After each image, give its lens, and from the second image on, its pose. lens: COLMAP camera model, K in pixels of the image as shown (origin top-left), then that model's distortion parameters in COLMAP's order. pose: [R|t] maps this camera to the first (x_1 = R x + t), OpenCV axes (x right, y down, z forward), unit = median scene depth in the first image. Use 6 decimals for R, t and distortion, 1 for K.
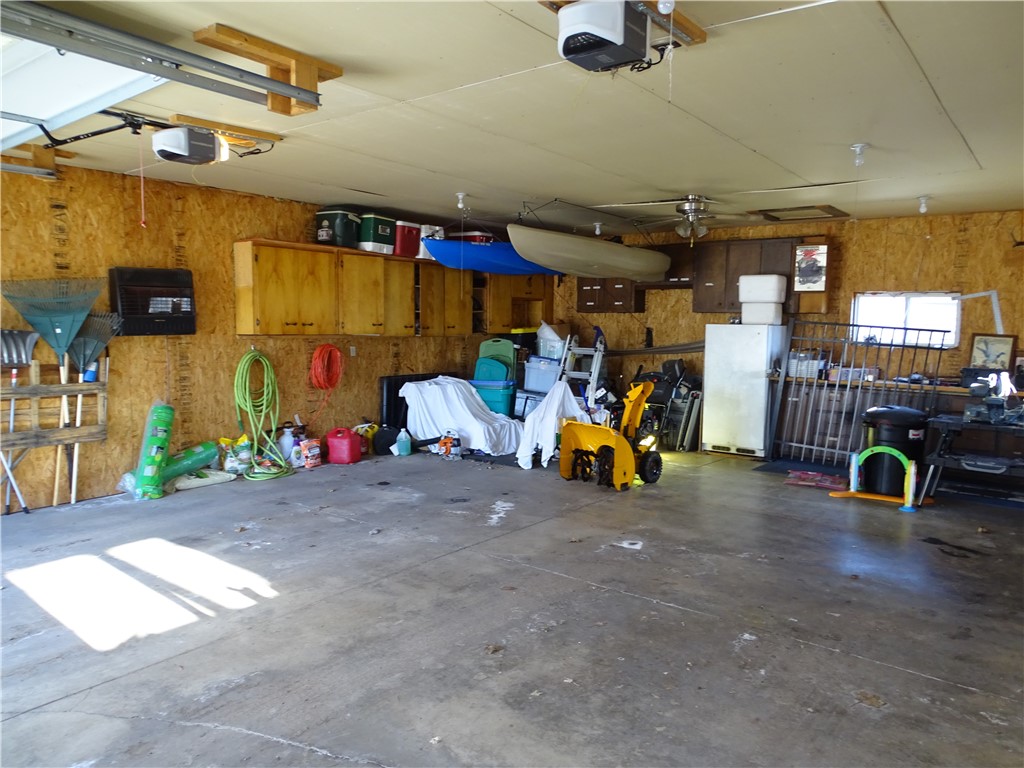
lens RADIAL K [[723.0, 0, 514.9], [0, 723.0, 380.5], [0, 0, 1]] dist [0.008952, -0.002421]
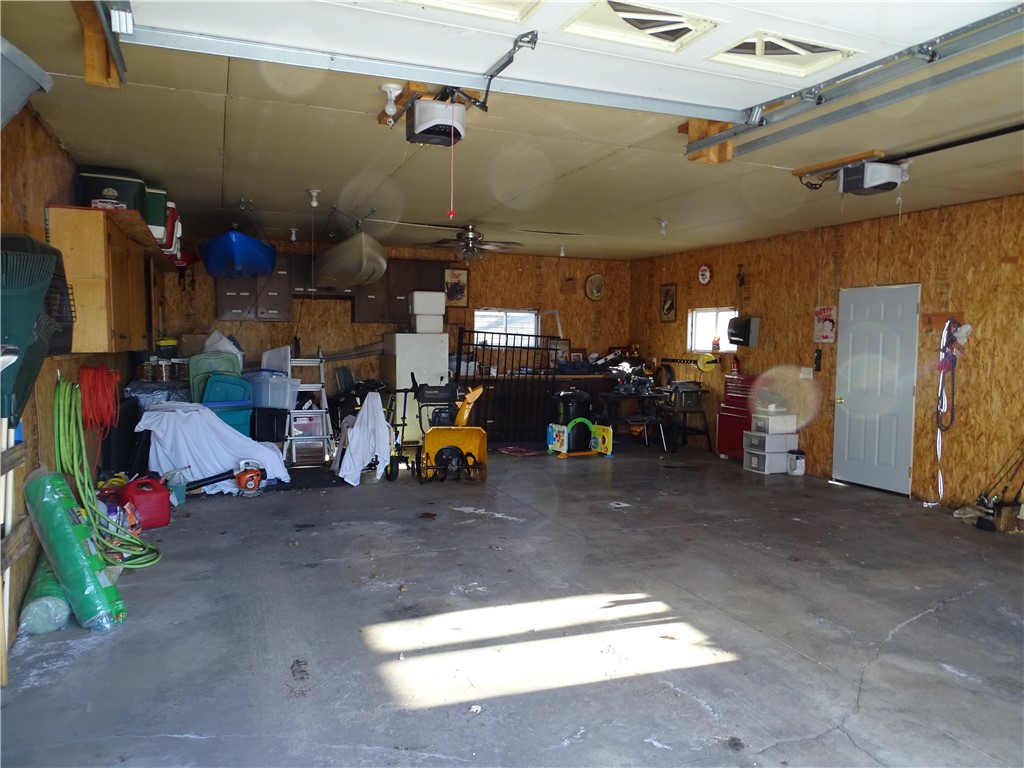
lens RADIAL K [[723.0, 0, 515.9], [0, 723.0, 387.6], [0, 0, 1]] dist [0.008952, -0.002421]
pose [[0.528045, -0.071704, 0.846184, -1.158048], [0.066951, 0.996843, 0.042691, -0.059321], [-0.846573, 0.034110, 0.531178, 0.511271]]
